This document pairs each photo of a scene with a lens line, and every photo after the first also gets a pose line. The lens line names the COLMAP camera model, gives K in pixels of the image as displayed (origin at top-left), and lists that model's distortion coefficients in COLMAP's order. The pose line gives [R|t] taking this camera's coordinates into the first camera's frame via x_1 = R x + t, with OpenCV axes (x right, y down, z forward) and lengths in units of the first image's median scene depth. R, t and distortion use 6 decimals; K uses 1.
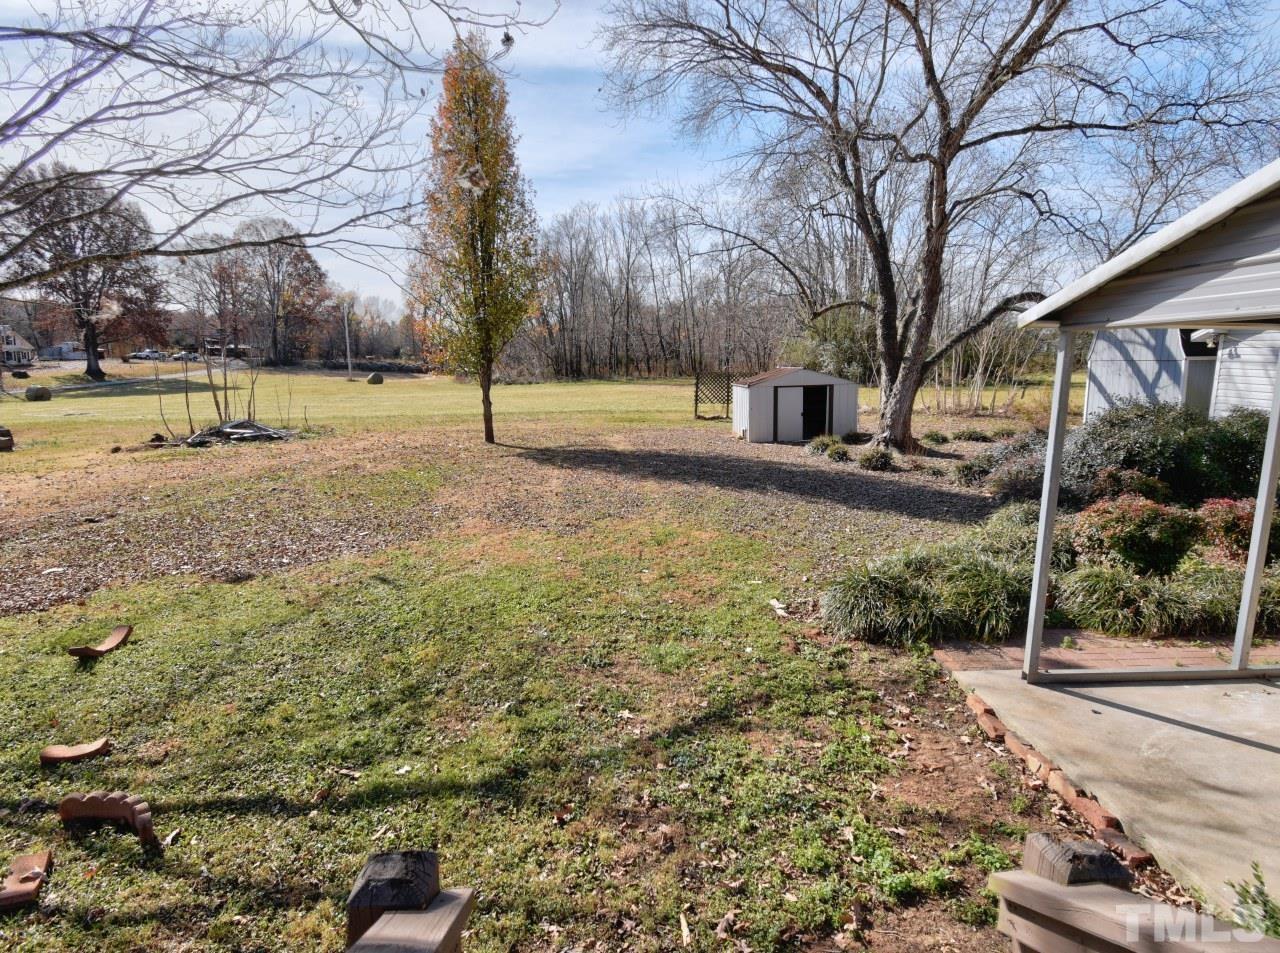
lens RADIAL K [[680.6, 0, 640.0], [0, 680.6, 476.5], [0, 0, 1]] dist [0.017394, -0.025055]
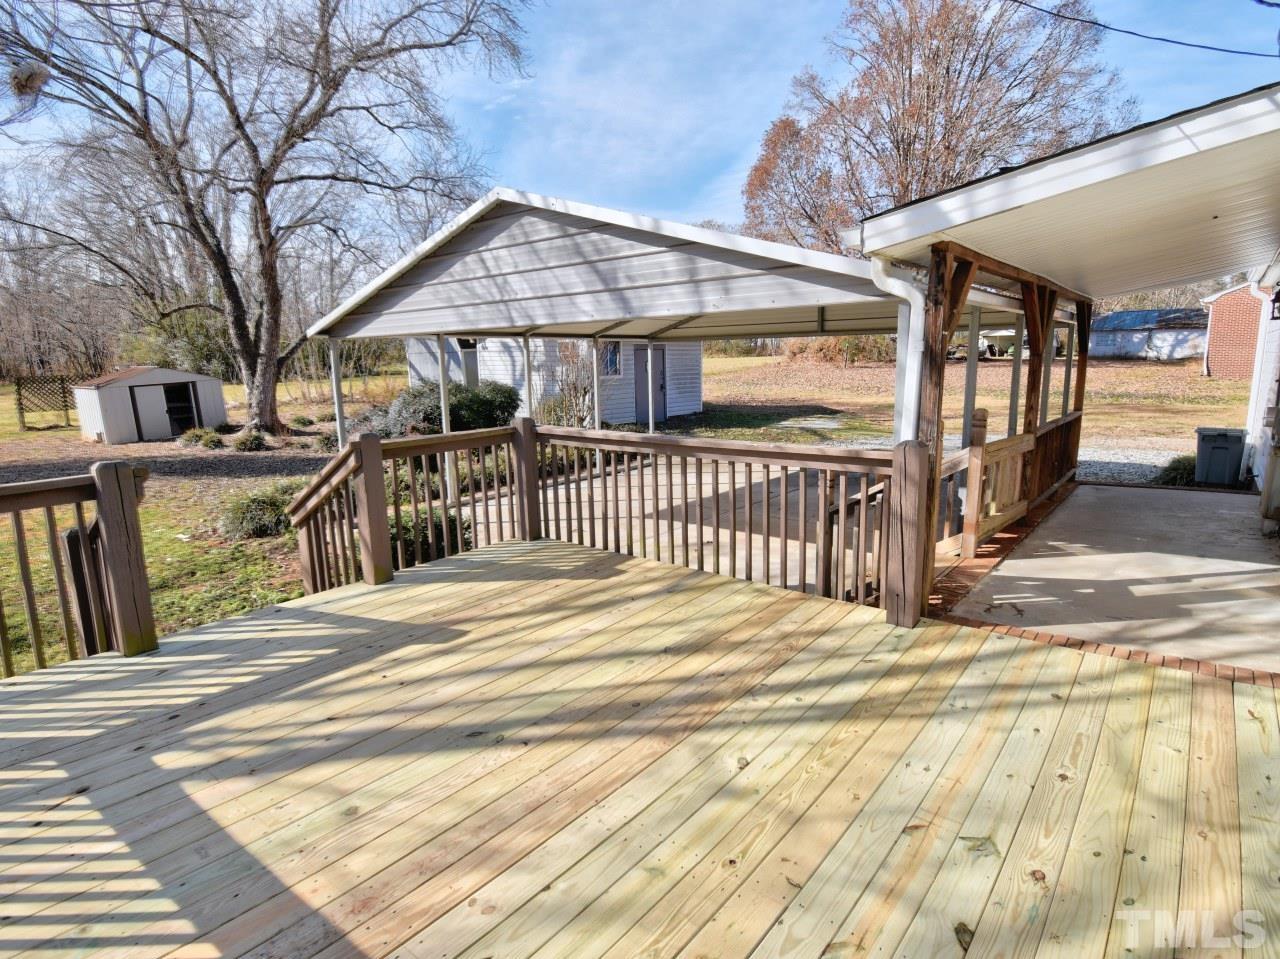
lens RADIAL K [[680.6, 0, 640.0], [0, 680.6, 479.5], [0, 0, 1]] dist [0.017394, -0.025055]
pose [[0.658204, -0.158473, 0.735972, -0.077732], [0.149529, 0.985636, 0.078503, 0.042608], [-0.737841, 0.058378, 0.672446, -0.253211]]
